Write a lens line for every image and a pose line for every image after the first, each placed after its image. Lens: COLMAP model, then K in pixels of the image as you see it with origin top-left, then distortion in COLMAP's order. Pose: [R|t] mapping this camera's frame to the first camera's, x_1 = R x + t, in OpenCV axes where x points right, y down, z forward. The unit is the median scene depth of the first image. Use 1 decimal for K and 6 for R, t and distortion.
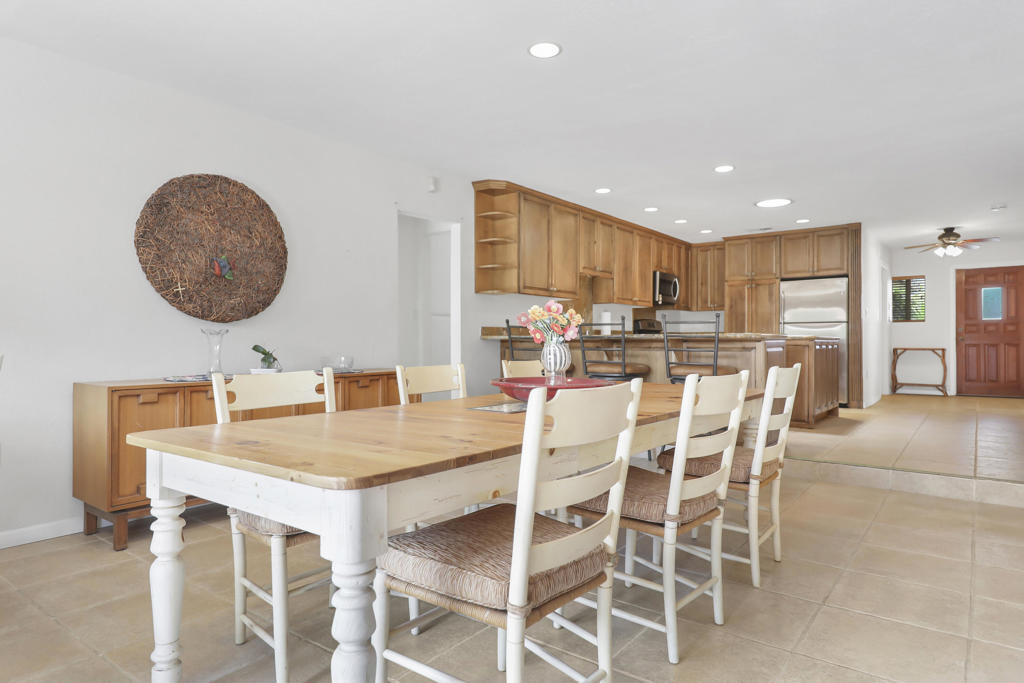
lens RADIAL K [[605.7, 0, 516.2], [0, 605.7, 344.2], [0, 0, 1]] dist [0.005164, 0.002257]
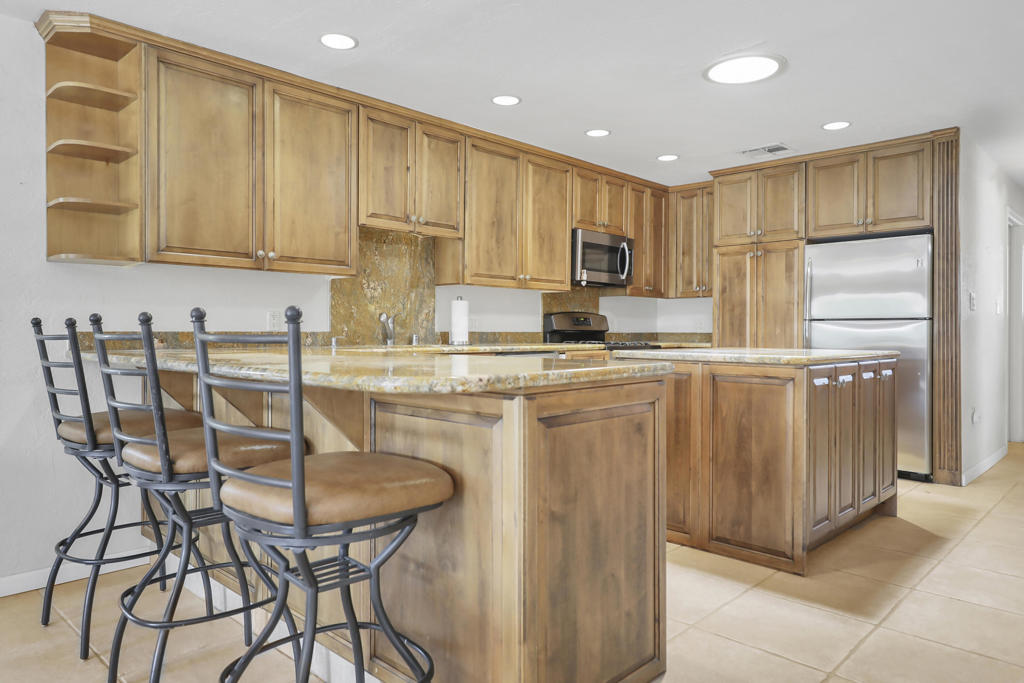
lens RADIAL K [[668.3, 0, 506.9], [0, 668.3, 333.4], [0, 0, 1]] dist [0.019243, -0.002560]
pose [[0.992666, 0.004890, -0.120793, 0.238657], [-0.005076, 0.999986, -0.001234, -0.019962], [0.120785, 0.001838, 0.992677, 0.356703]]
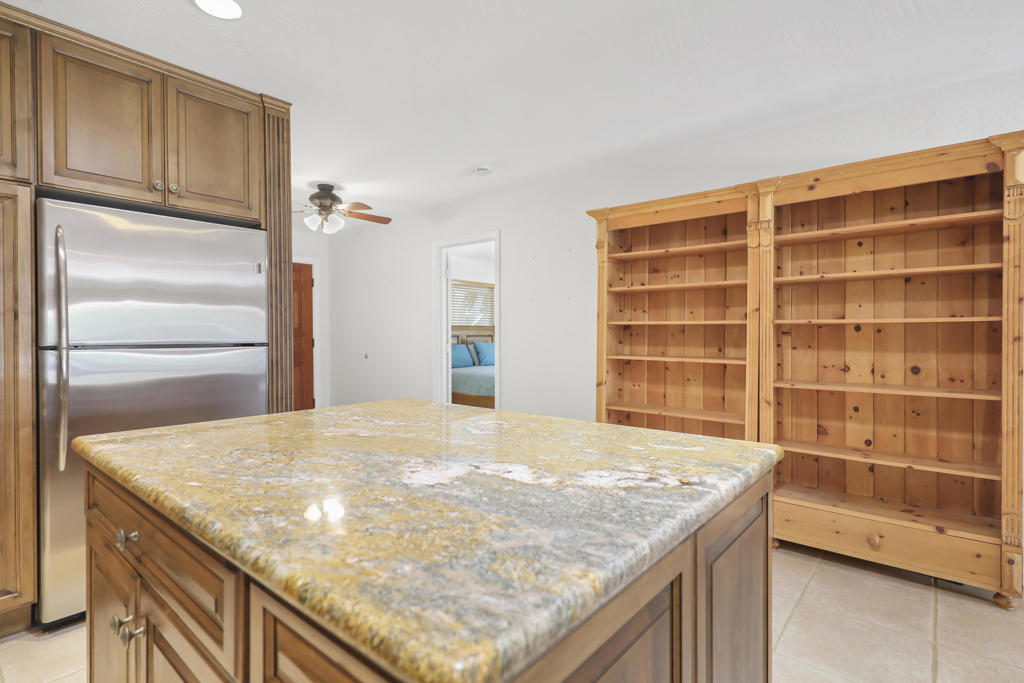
lens RADIAL K [[493.0, 0, 511.8], [0, 493.0, 336.4], [0, 0, 1]] dist [0.001596, -0.000554]
pose [[0.051377, -0.004589, 0.998669, 0.221871], [0.007317, 0.999964, 0.004219, -0.039360], [-0.998653, 0.007091, 0.051409, 0.775931]]
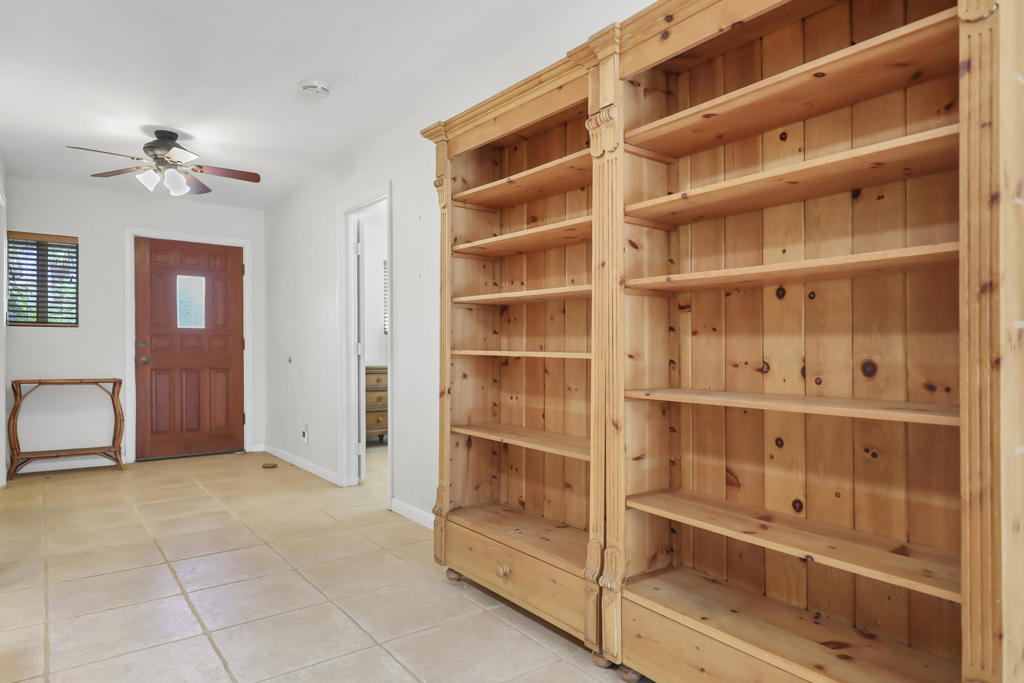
lens RADIAL K [[605.9, 0, 512.7], [0, 605.9, 345.1], [0, 0, 1]] dist [0.004822, 0.000407]
pose [[0.263583, 0.008439, 0.964600, 0.322505], [-0.000742, 0.999963, -0.008546, -0.021395], [-0.964636, 0.001537, 0.263579, 0.603998]]
